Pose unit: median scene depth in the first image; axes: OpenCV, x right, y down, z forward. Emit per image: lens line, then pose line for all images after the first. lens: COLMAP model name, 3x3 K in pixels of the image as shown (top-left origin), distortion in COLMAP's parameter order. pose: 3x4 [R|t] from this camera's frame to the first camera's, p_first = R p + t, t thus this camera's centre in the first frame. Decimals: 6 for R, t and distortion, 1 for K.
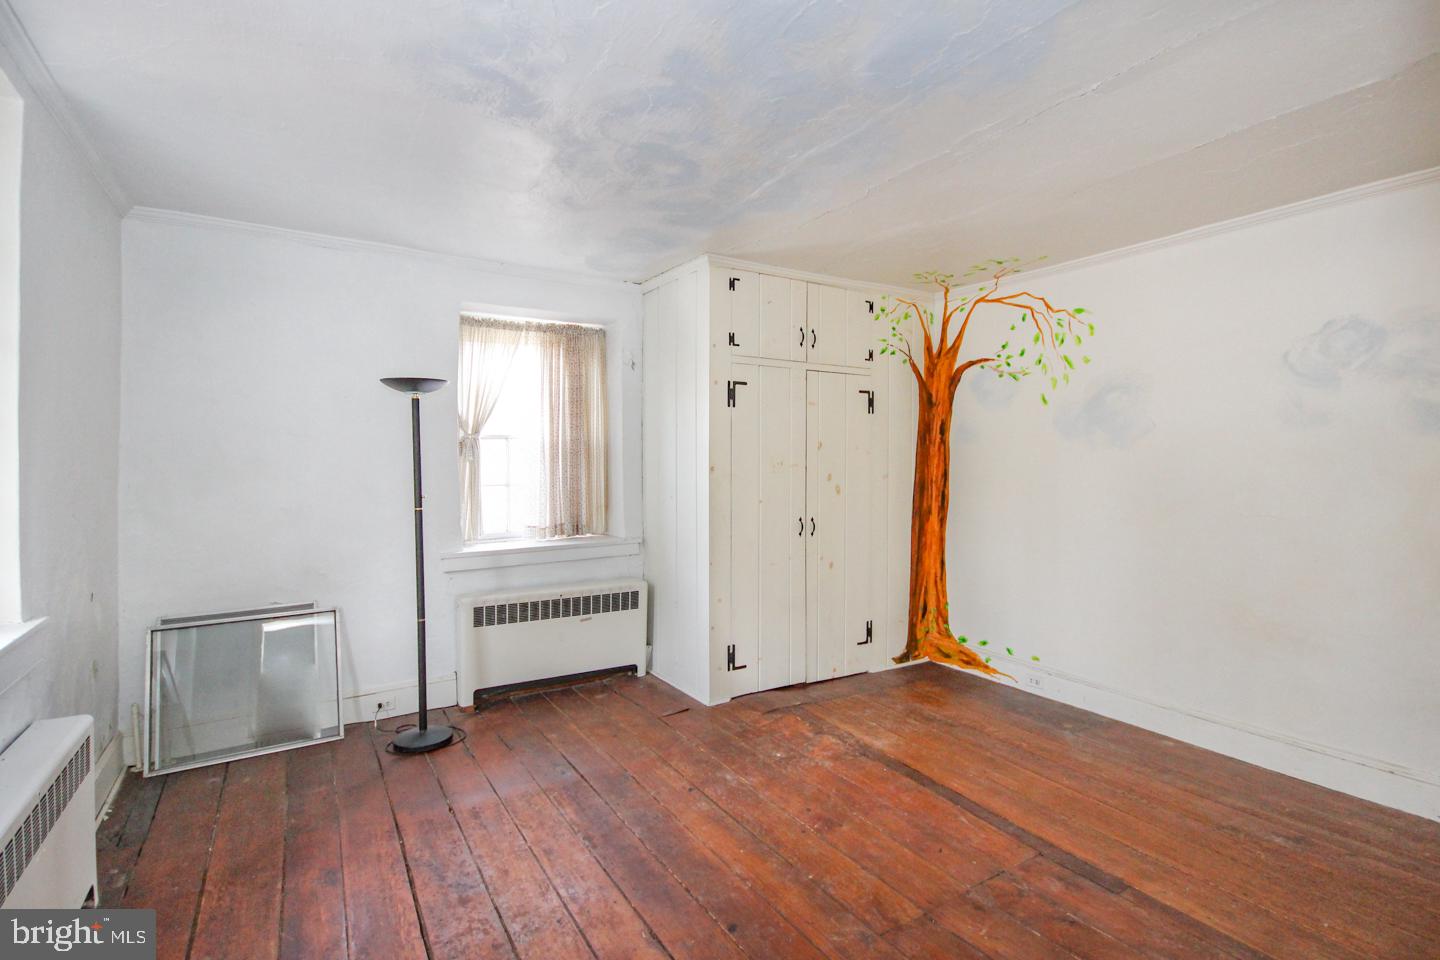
lens RADIAL K [[675.9, 0, 716.7], [0, 675.9, 470.7], [0, 0, 1]] dist [-0.012223, -0.000757]
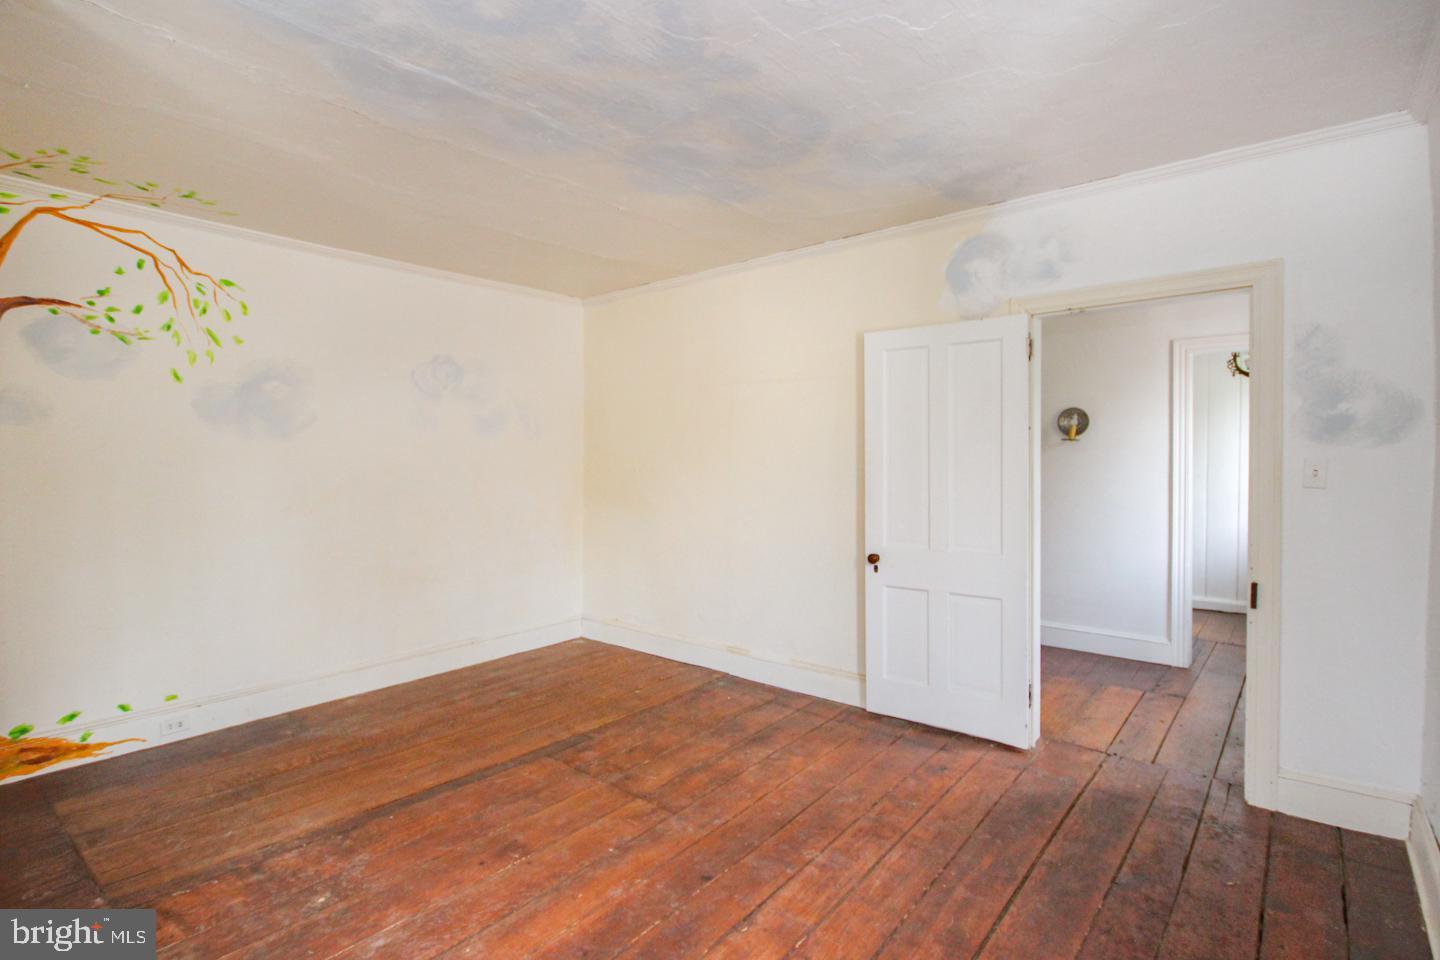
lens RADIAL K [[675.9, 0, 712.5], [0, 675.9, 466.6], [0, 0, 1]] dist [-0.012223, -0.000757]
pose [[-0.316845, -0.019519, 0.948276, -0.513339], [0.014801, 0.999565, 0.025520, -0.007385], [-0.948362, 0.022122, -0.316418, 0.676972]]
